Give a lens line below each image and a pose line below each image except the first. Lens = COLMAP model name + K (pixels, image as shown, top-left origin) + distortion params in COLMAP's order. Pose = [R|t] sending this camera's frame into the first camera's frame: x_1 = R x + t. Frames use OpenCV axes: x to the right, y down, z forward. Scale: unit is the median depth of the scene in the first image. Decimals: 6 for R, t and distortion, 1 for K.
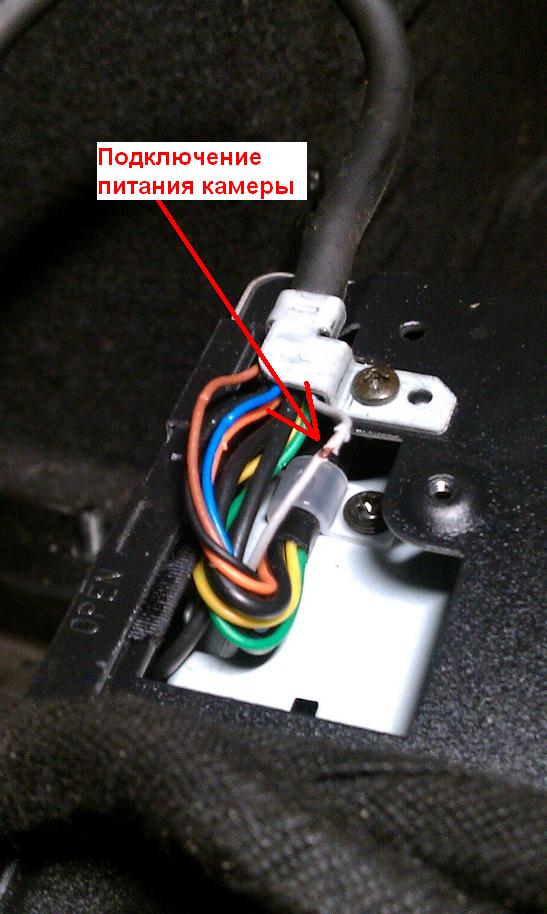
lens RADIAL K [[1448.4, 0, 273.5], [0, 1448.4, 457.0], [0, 0, 1]] dist [-0.019127, -0.145343]
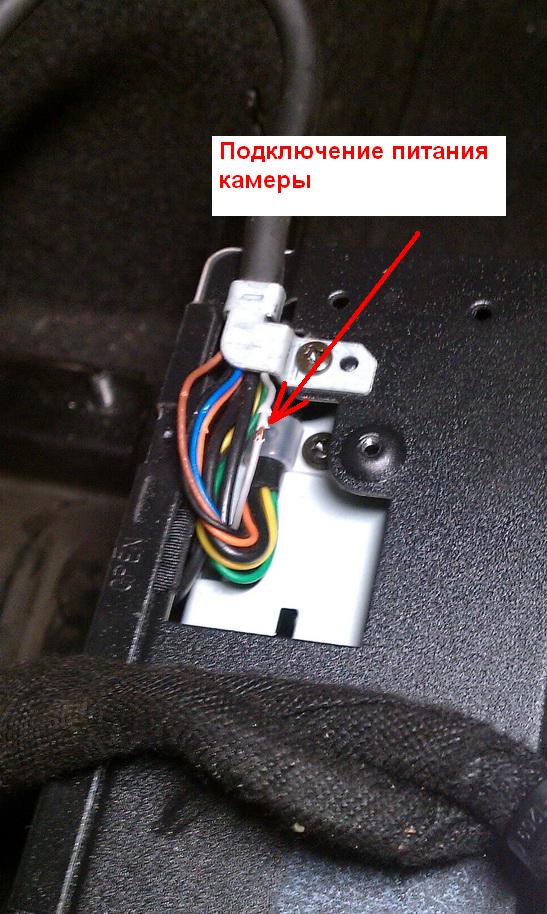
lens RADIAL K [[1448.4, 0, 273.5], [0, 1448.4, 457.0], [0, 0, 1]] dist [-0.019127, -0.145343]
pose [[0.991680, -0.127376, -0.018629, 0.048386], [0.128464, 0.969879, 0.206957, -0.238871], [-0.008294, -0.207628, 0.978173, -0.283690]]
